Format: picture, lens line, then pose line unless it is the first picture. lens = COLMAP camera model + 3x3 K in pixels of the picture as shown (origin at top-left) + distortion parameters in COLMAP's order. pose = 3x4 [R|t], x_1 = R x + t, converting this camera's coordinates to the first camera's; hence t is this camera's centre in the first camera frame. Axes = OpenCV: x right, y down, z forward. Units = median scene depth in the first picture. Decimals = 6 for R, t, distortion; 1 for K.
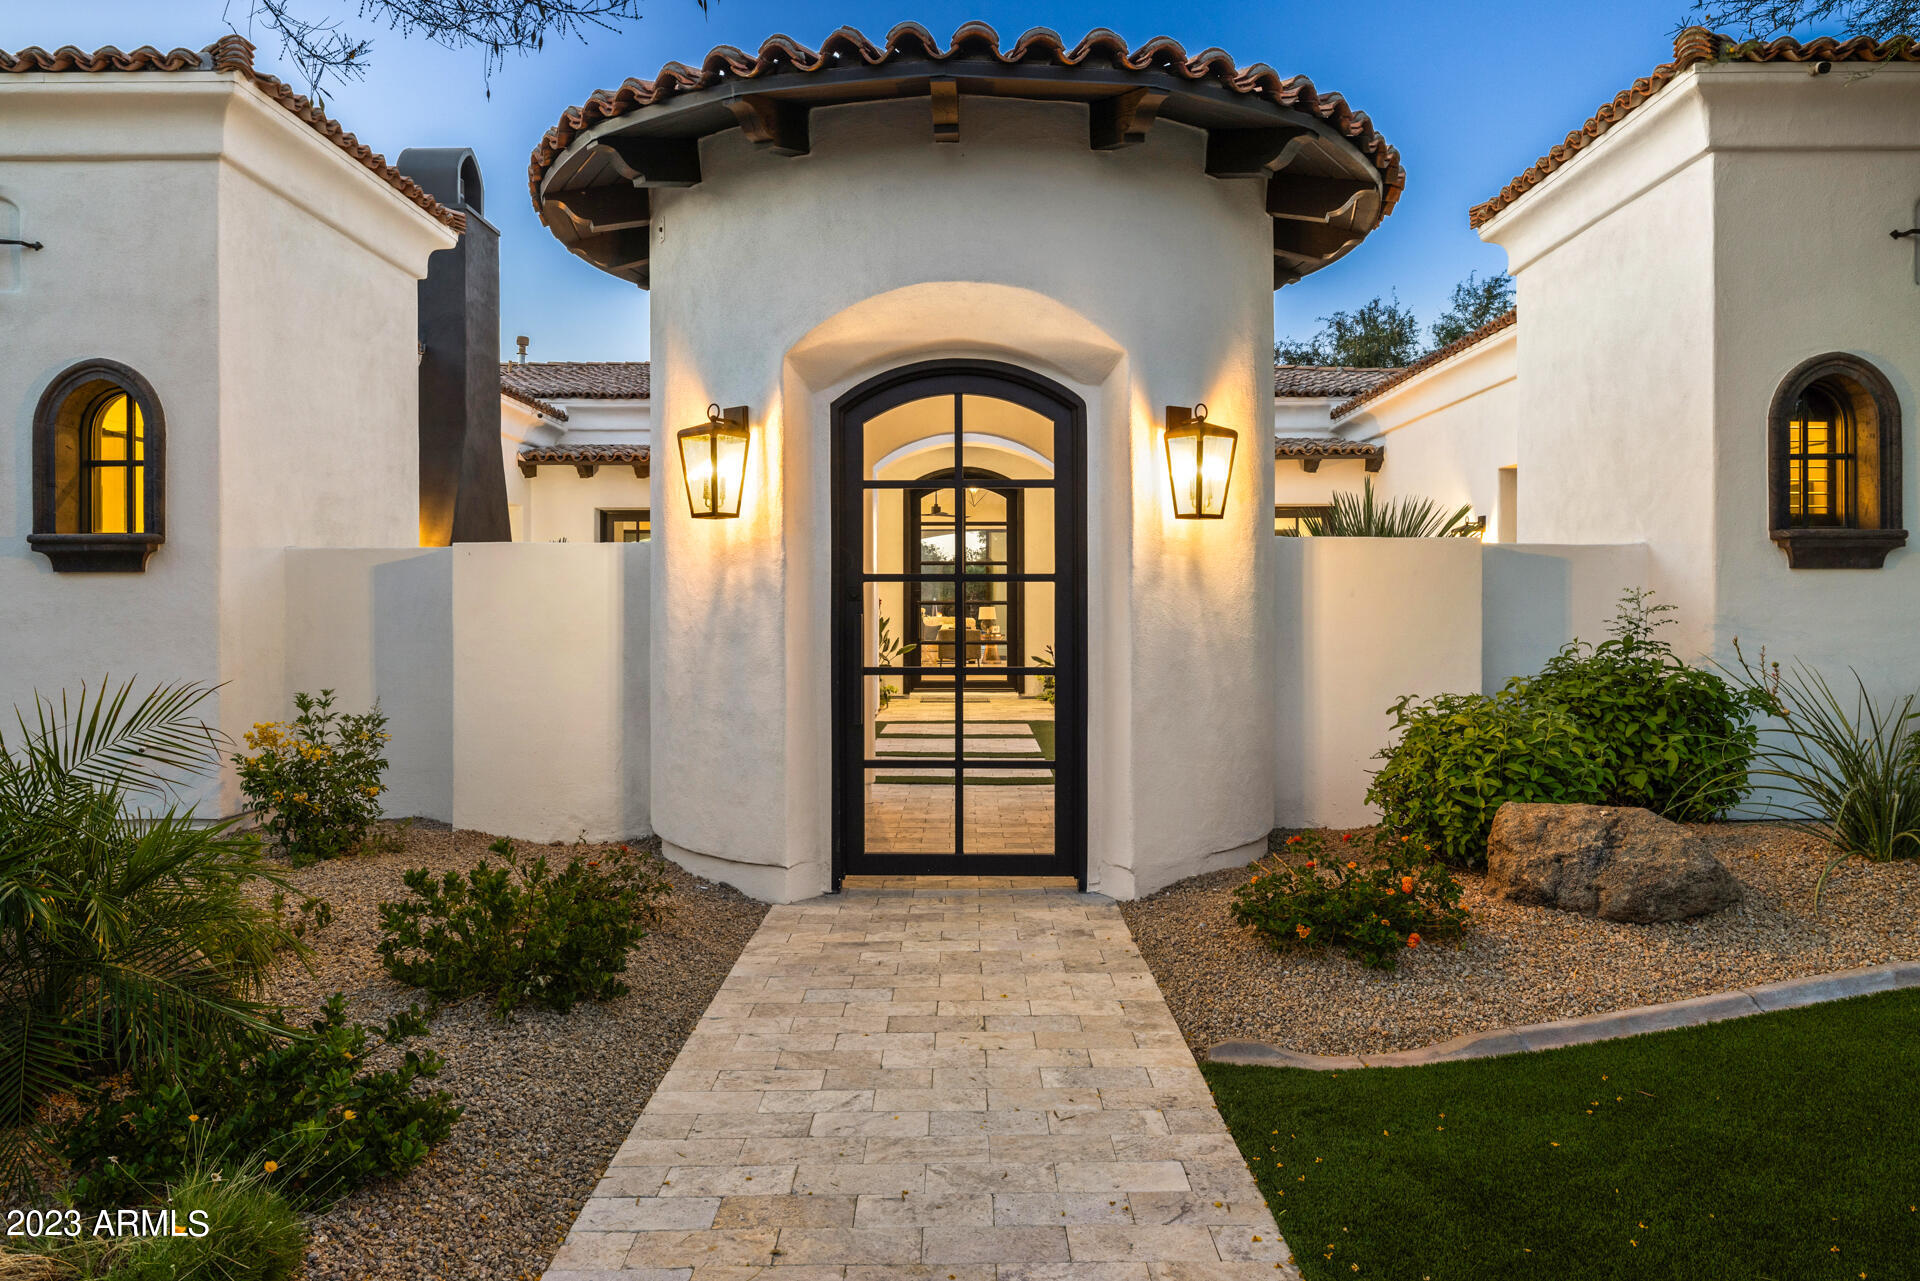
lens RADIAL K [[1282.1, 0, 960.0], [0, 1282.1, 640.5], [0, 0, 1]] dist [0.001281, 0.000324]
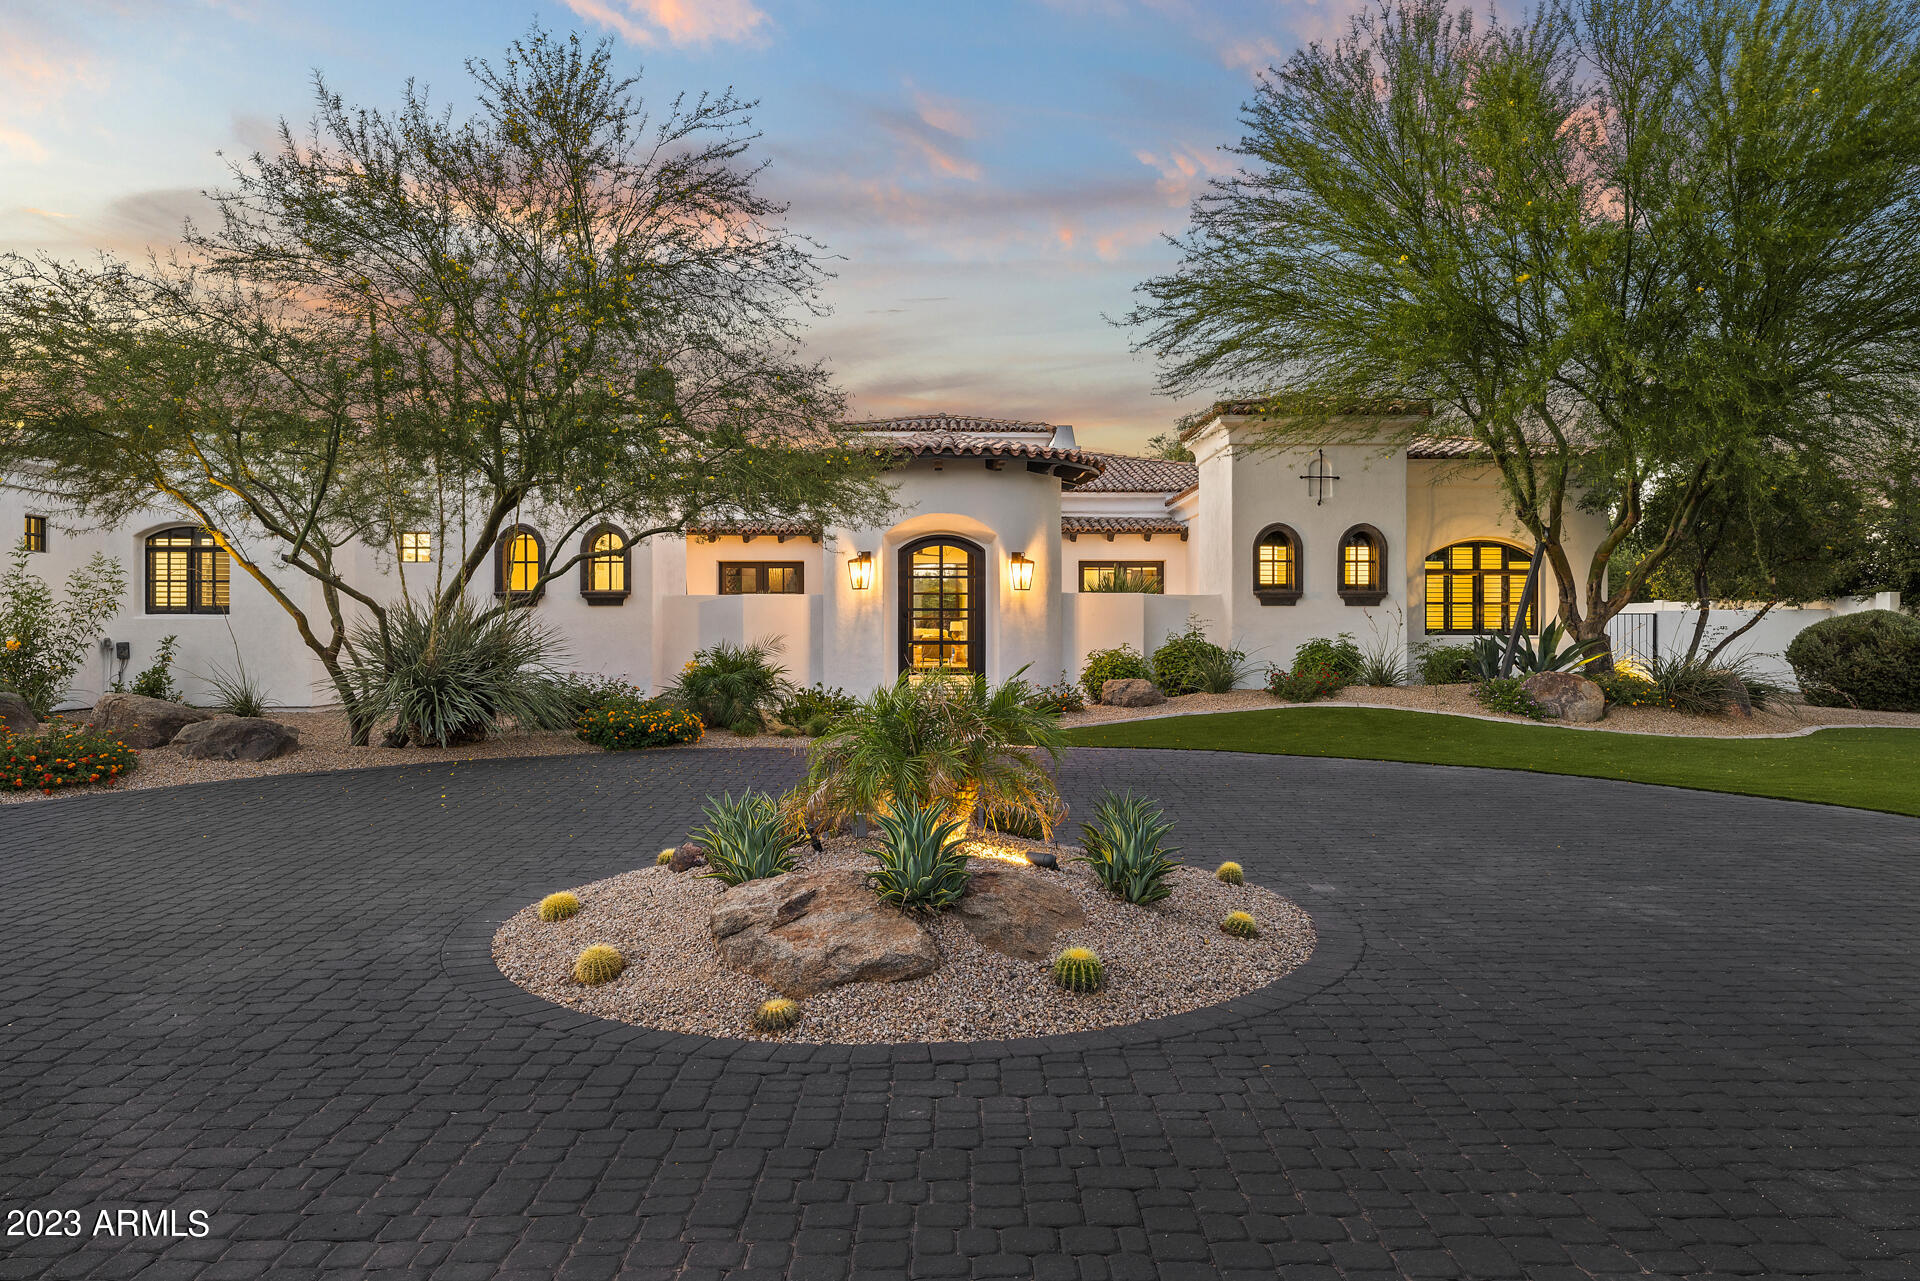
lens RADIAL K [[1377.7, 0, 960.0], [0, 1377.7, 640.5], [0, 0, 1]] dist [-0.000461, -0.000037]
pose [[0.999766, 0.002307, 0.021504, -0.026091], [-0.002006, 0.999900, -0.014017, 0.065374], [-0.021535, 0.013971, 0.999670, -2.129727]]
